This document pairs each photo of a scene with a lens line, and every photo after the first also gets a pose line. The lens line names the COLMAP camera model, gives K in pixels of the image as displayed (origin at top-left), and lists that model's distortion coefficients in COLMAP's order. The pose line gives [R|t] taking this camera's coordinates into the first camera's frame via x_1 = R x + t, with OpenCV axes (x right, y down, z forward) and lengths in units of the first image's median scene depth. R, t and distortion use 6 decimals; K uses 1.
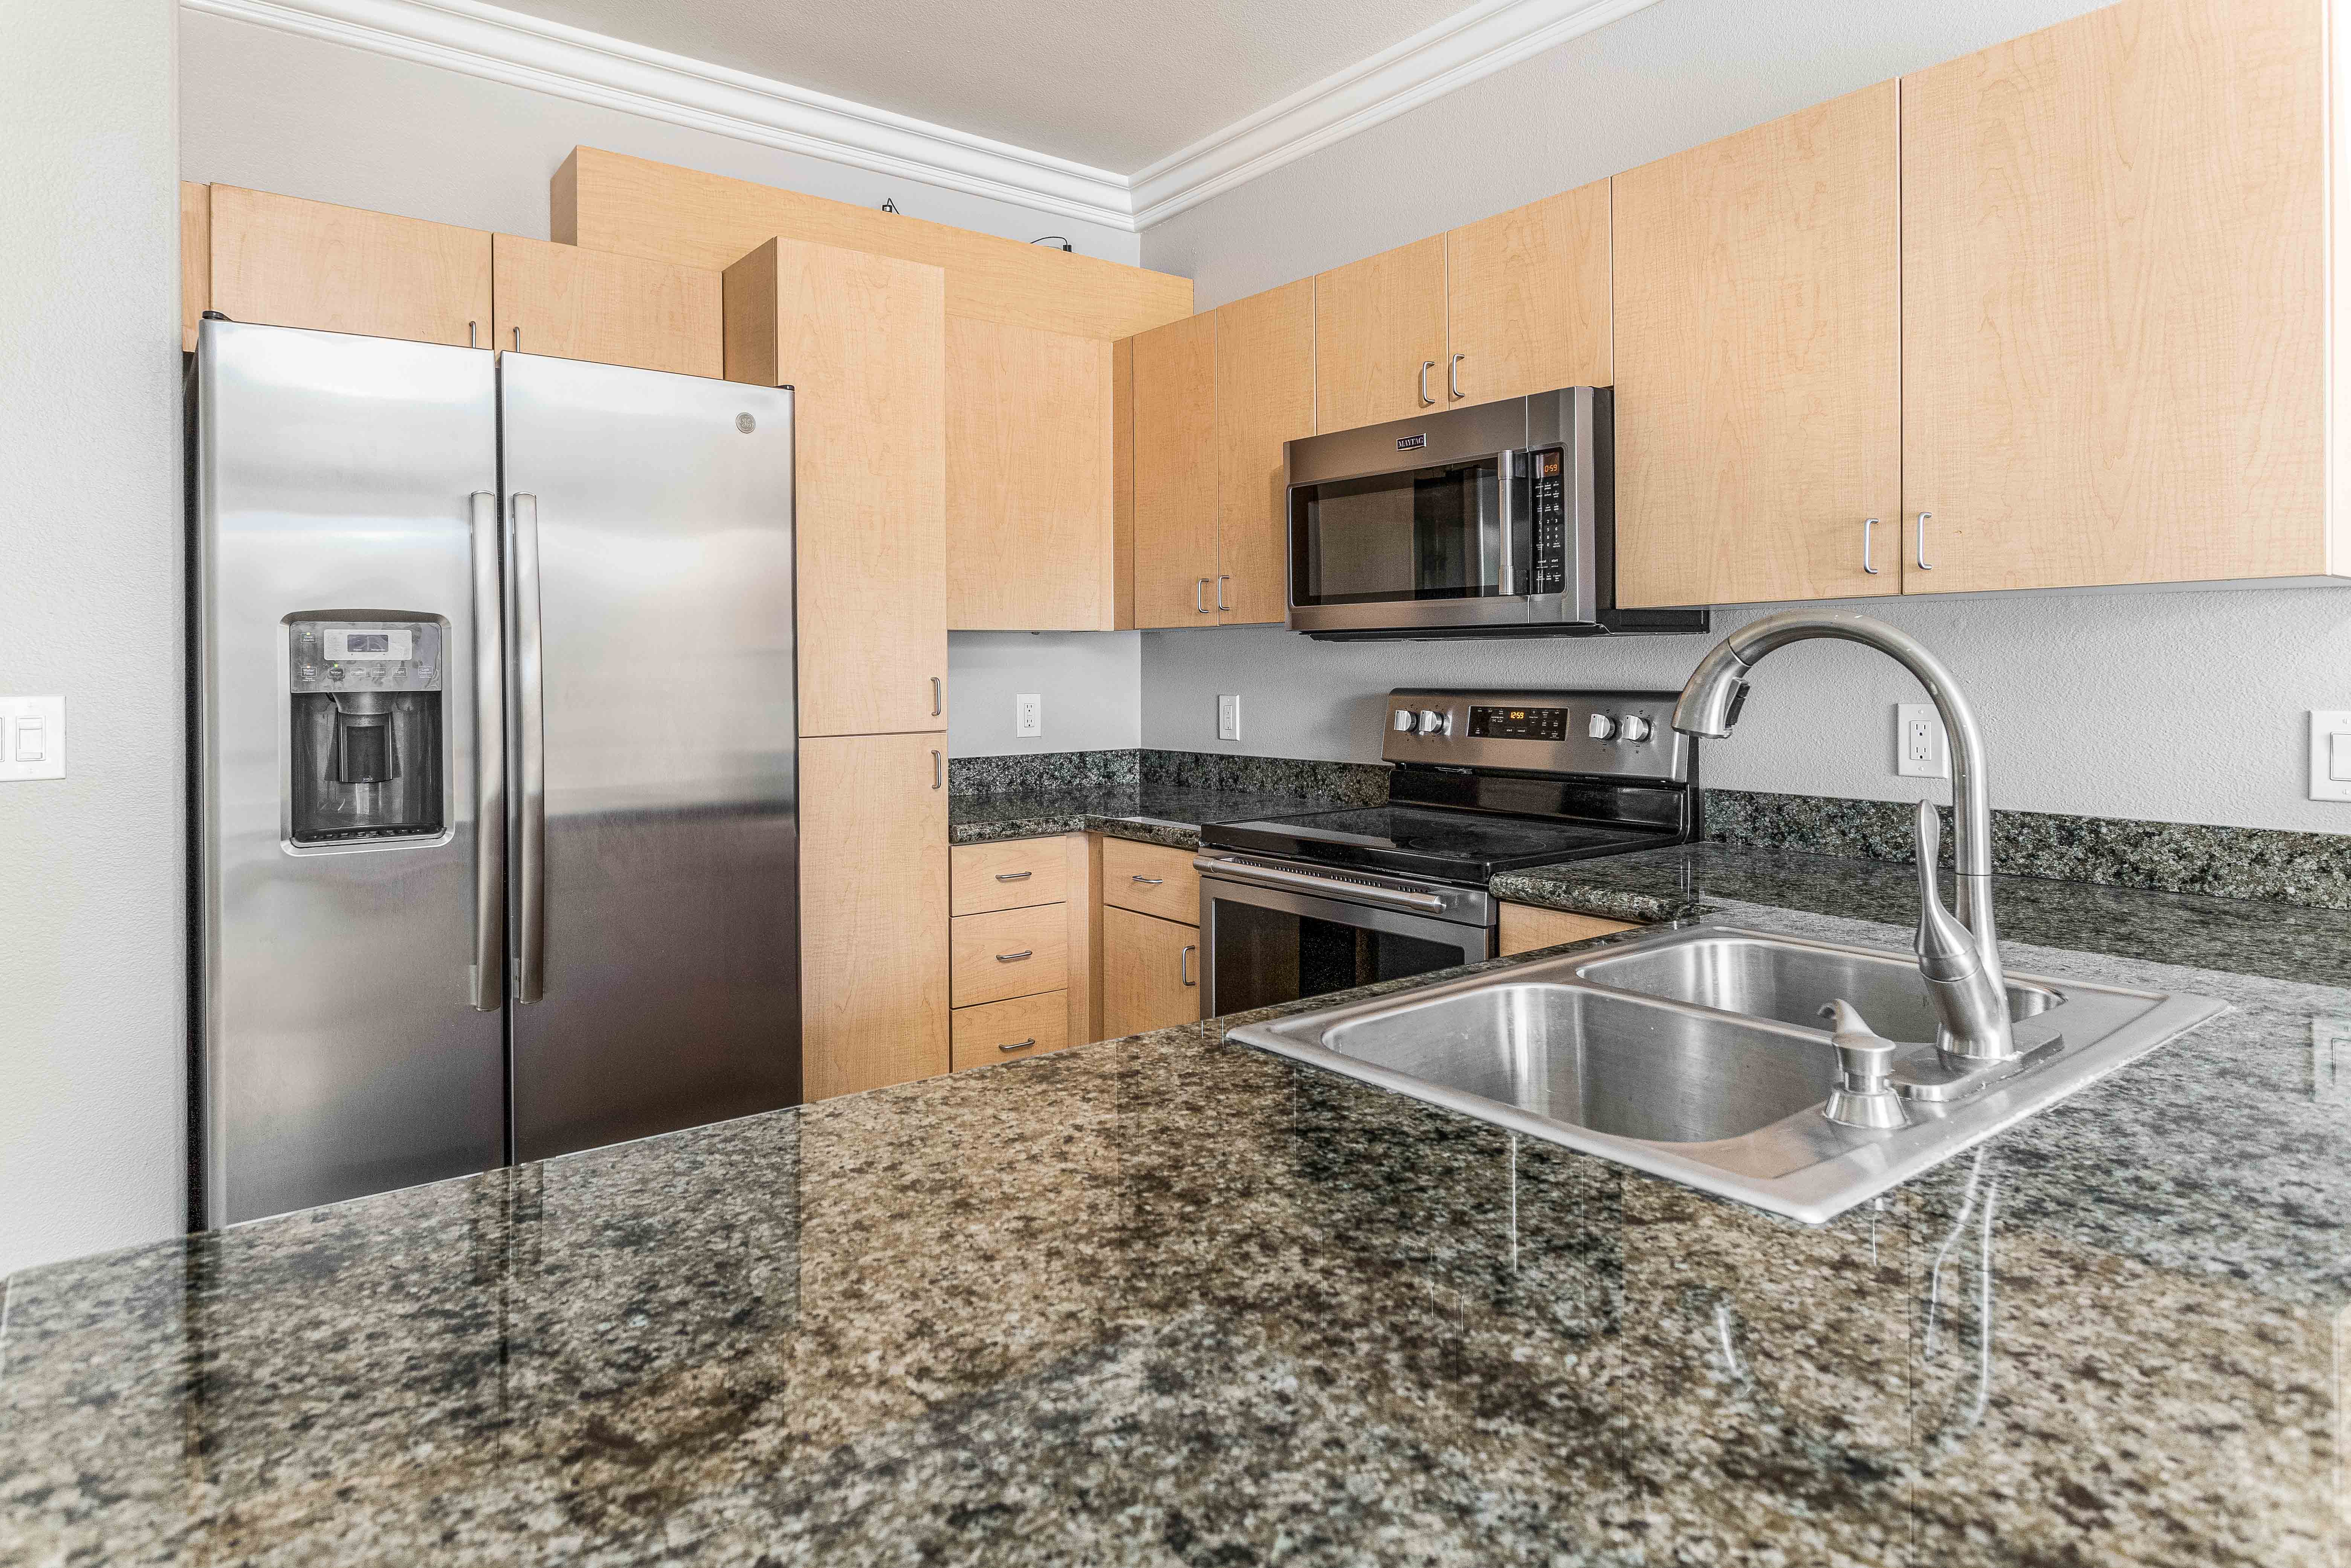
lens RADIAL K [[1373.9, 0, 1151.7], [0, 1373.9, 671.4], [0, 0, 1]] dist [0.005129, 0.002092]
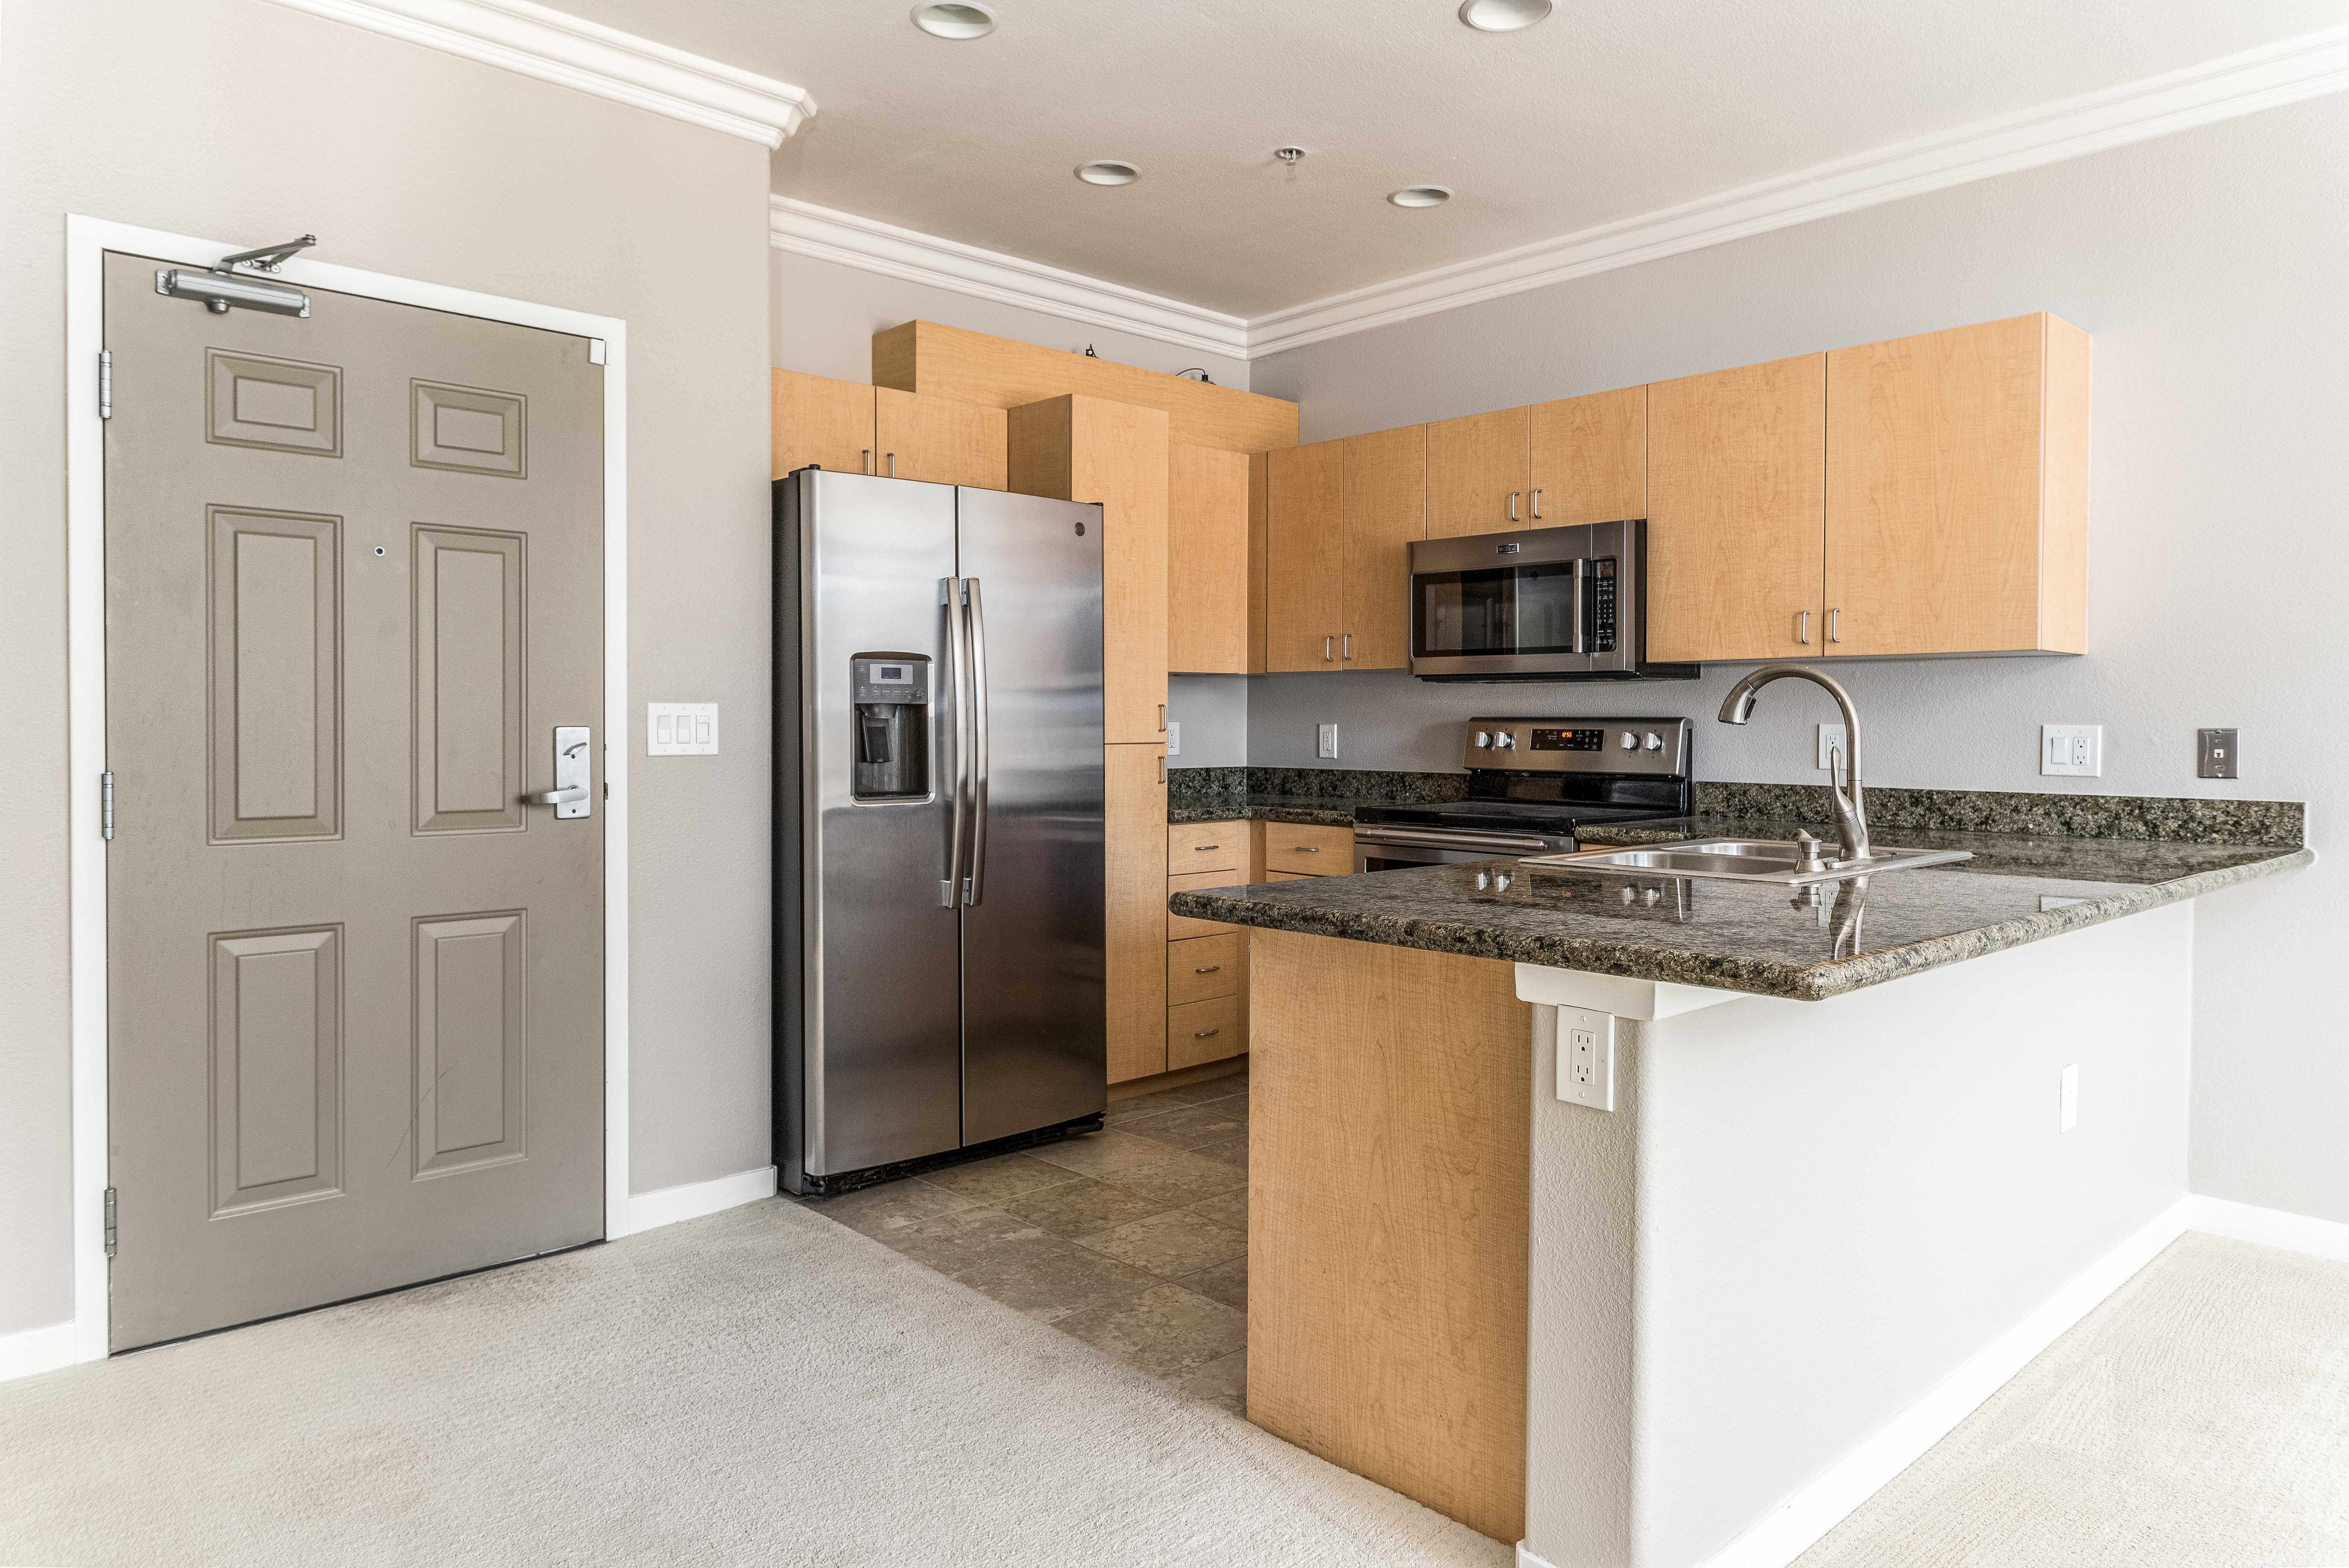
lens RADIAL K [[1511.8, 0, 1153.3], [0, 1511.8, 737.4], [0, 0, 1]] dist [0.015469, -0.005096]
pose [[0.995976, 0.009465, 0.089121, -0.349003], [-0.010166, 0.999921, 0.007413, 0.030320], [-0.089044, -0.008289, 0.995993, -0.621097]]
